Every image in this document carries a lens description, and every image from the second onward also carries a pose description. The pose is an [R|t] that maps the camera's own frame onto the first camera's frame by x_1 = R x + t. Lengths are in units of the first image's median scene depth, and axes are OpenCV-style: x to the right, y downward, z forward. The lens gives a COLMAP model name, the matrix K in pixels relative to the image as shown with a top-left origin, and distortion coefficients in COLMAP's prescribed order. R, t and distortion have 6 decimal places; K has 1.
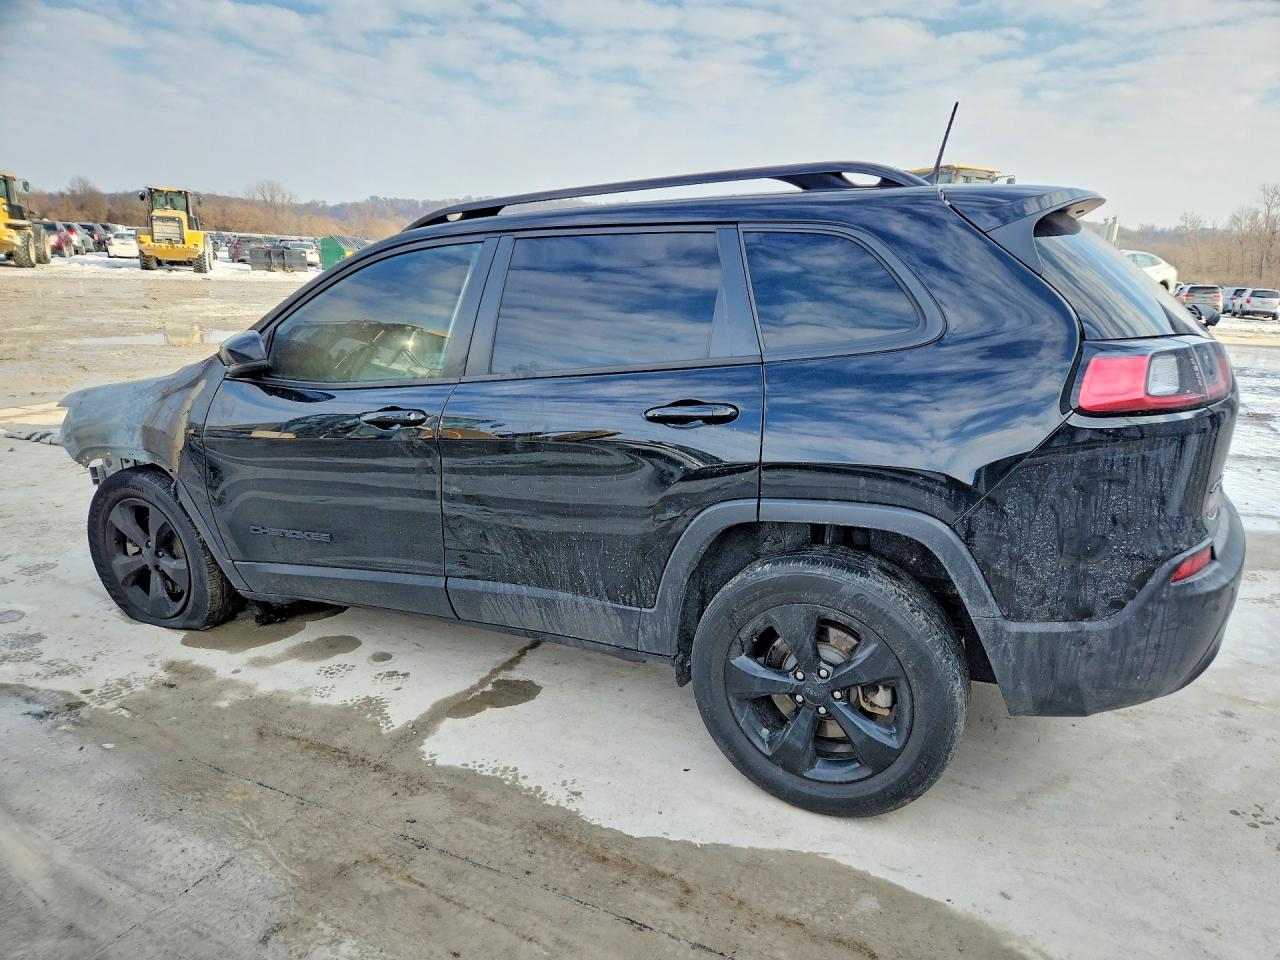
lens RADIAL K [[862.4, 0, 640.0], [0, 862.4, 480.0], [0, 0, 1]] dist [0.080085, -0.061257]
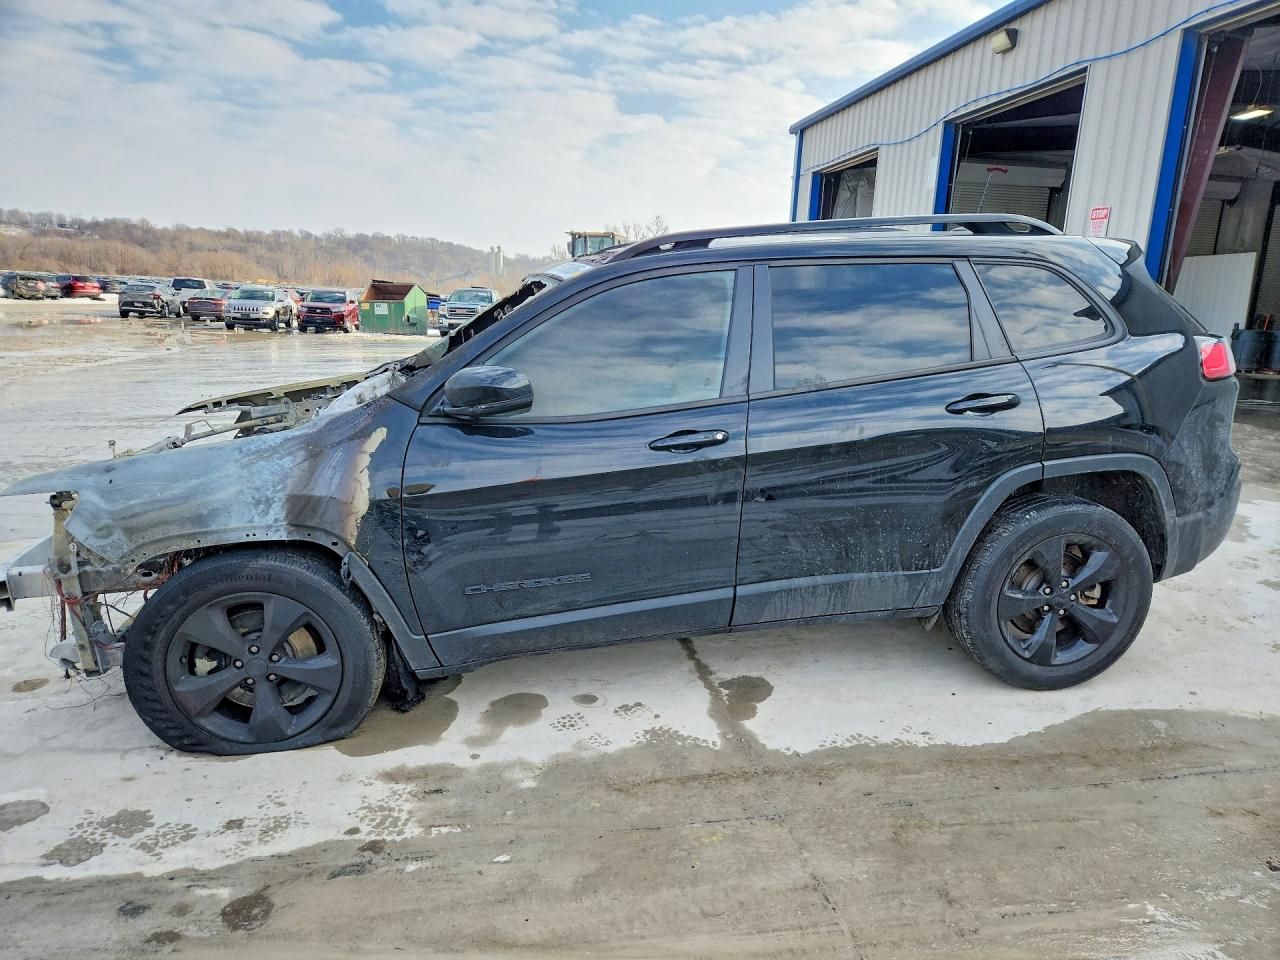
lens RADIAL K [[870.0, 0, 638.7], [0, 870.0, 463.3], [0, 0, 1]] dist [0.083855, -0.069686]
pose [[0.796491, -0.117052, 0.593213, -0.797543], [0.141695, 0.989897, 0.005076, -0.049424], [-0.587814, 0.080012, 0.805030, 0.176502]]
